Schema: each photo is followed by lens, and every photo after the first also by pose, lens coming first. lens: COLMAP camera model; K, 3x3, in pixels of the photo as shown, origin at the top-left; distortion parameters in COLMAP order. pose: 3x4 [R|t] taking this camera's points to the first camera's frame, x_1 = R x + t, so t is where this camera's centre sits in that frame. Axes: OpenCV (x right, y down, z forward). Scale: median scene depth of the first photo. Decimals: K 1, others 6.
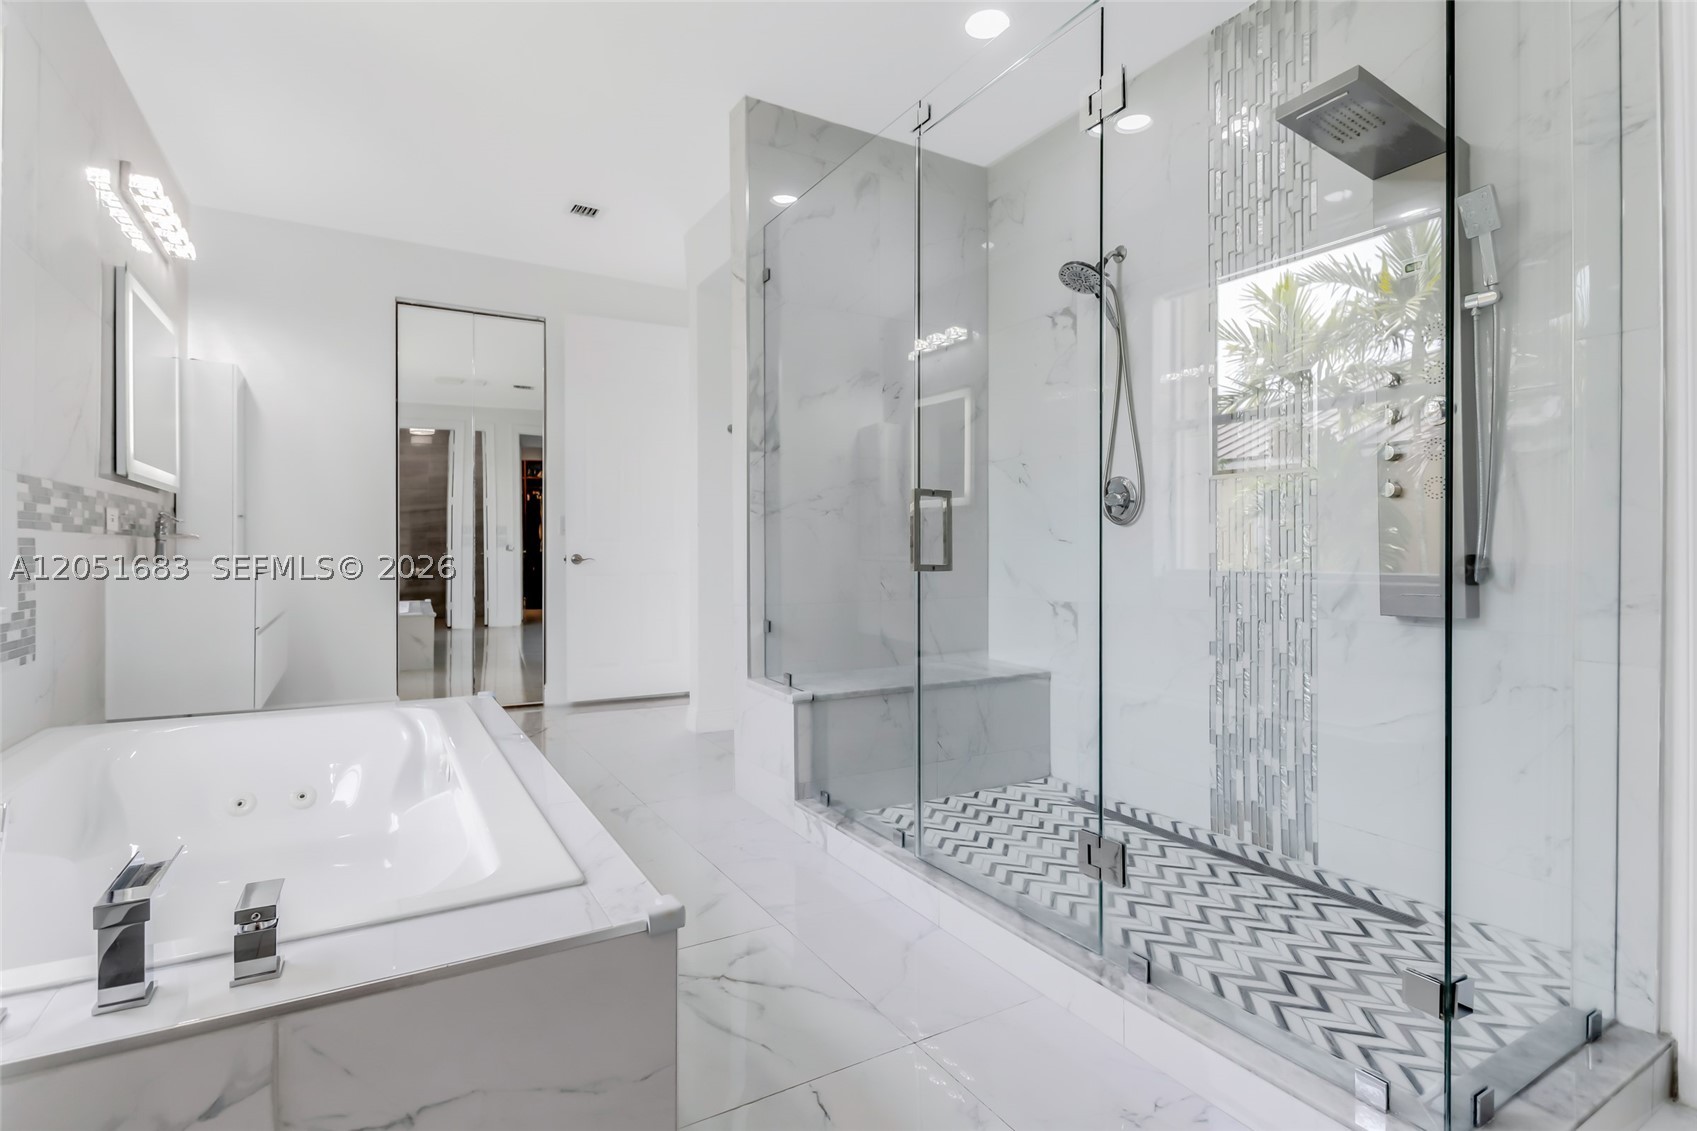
lens RADIAL K [[827.9, 0, 840.5], [0, 827.9, 557.3], [0, 0, 1]] dist [-0.000713, -0.000670]
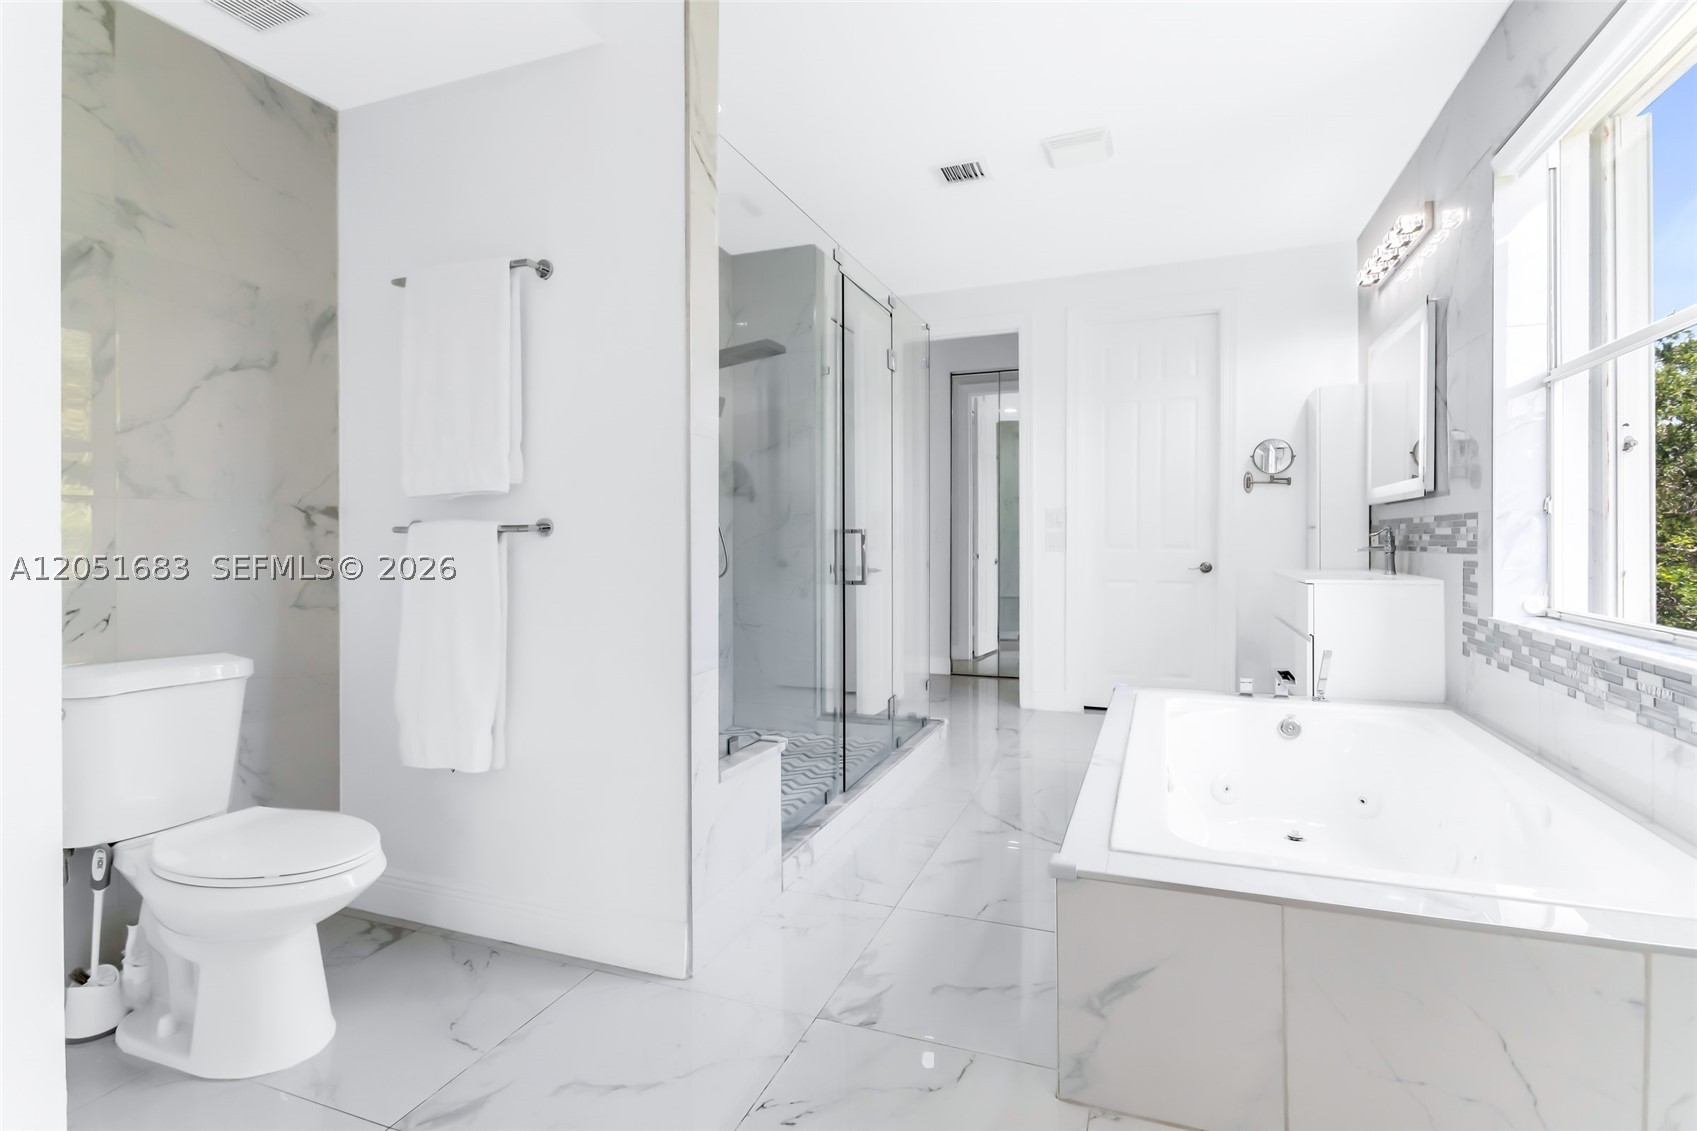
lens RADIAL K [[816.6, 0, 849.9], [0, 816.6, 547.5], [0, 0, 1]] dist [0.000235, -0.001179]
pose [[-0.634983, -0.002876, 0.772521, -0.889771], [0.005256, 0.999954, 0.008044, -0.053393], [-0.772509, 0.009168, -0.634938, 1.707852]]
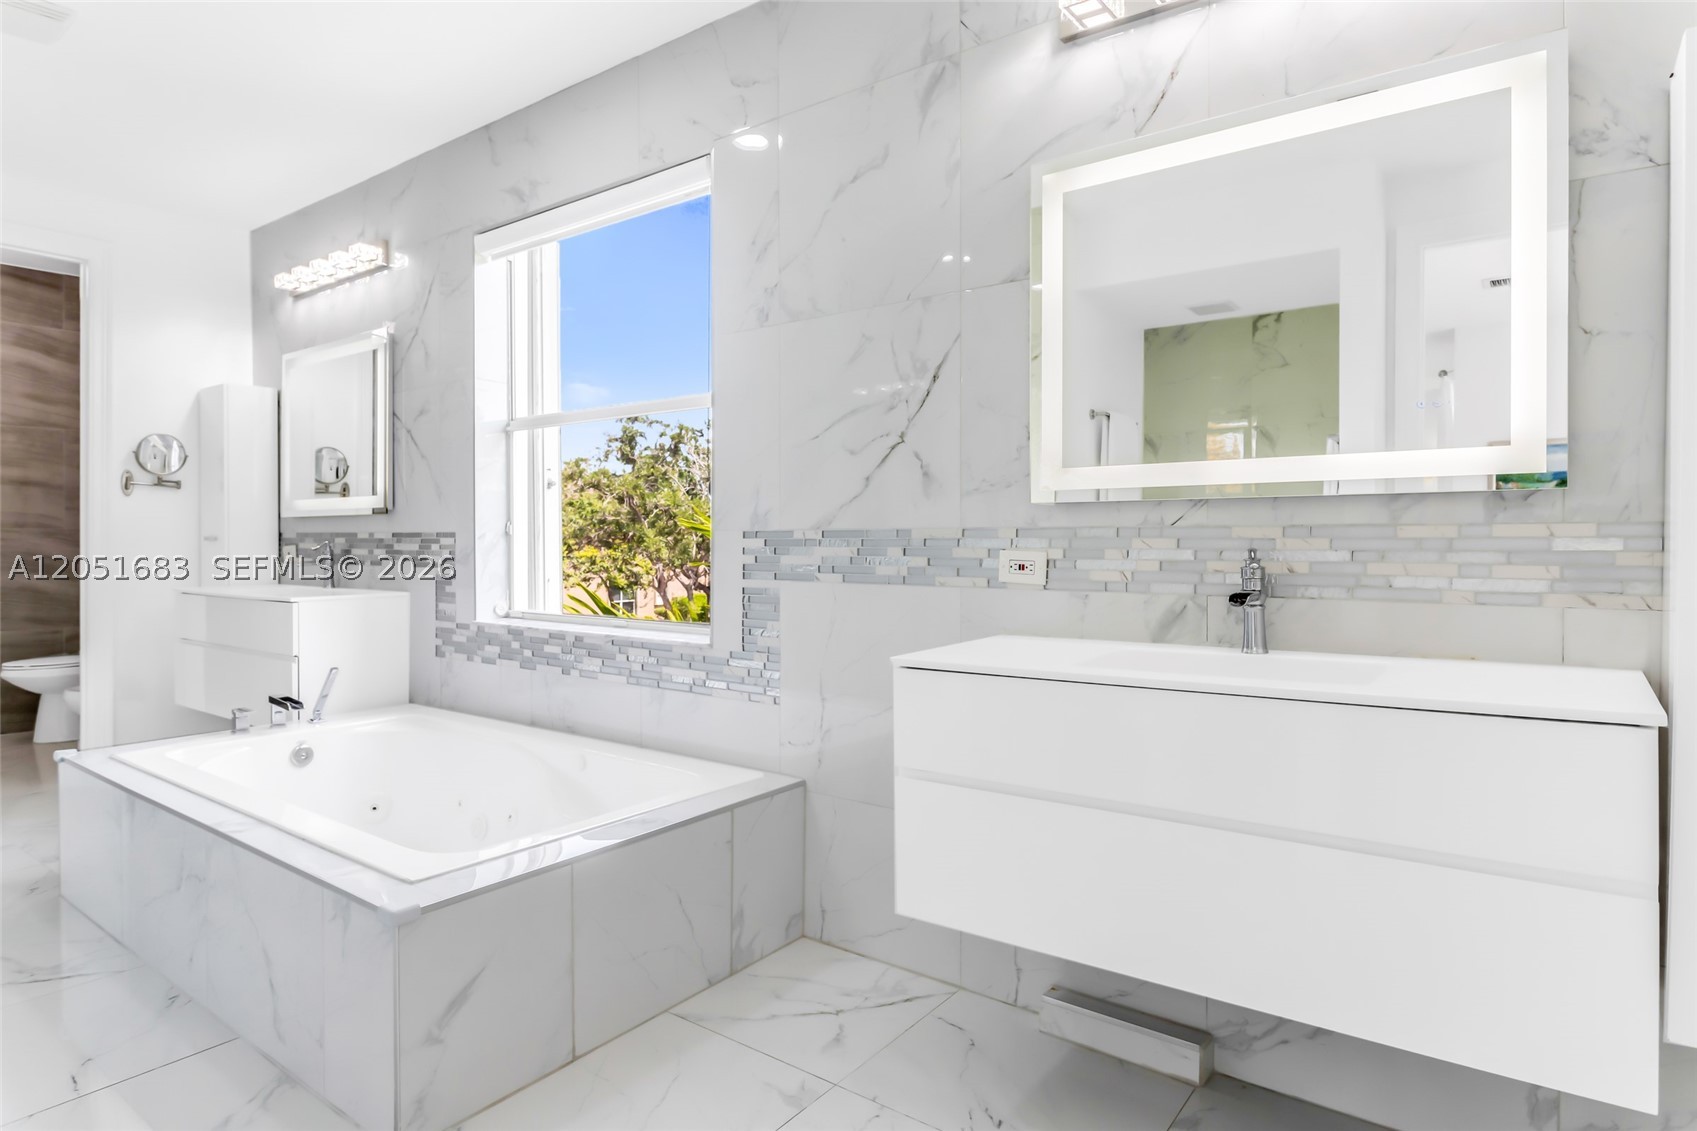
lens RADIAL K [[956.1, 0, 794.7], [0, 956.1, 549.8], [0, 0, 1]] dist [0.000820, -0.000817]
pose [[-0.931587, 0.008020, -0.363431, -0.525954], [0.003249, 0.999900, 0.013736, -0.078553], [0.363505, 0.011615, -0.931520, 1.947242]]
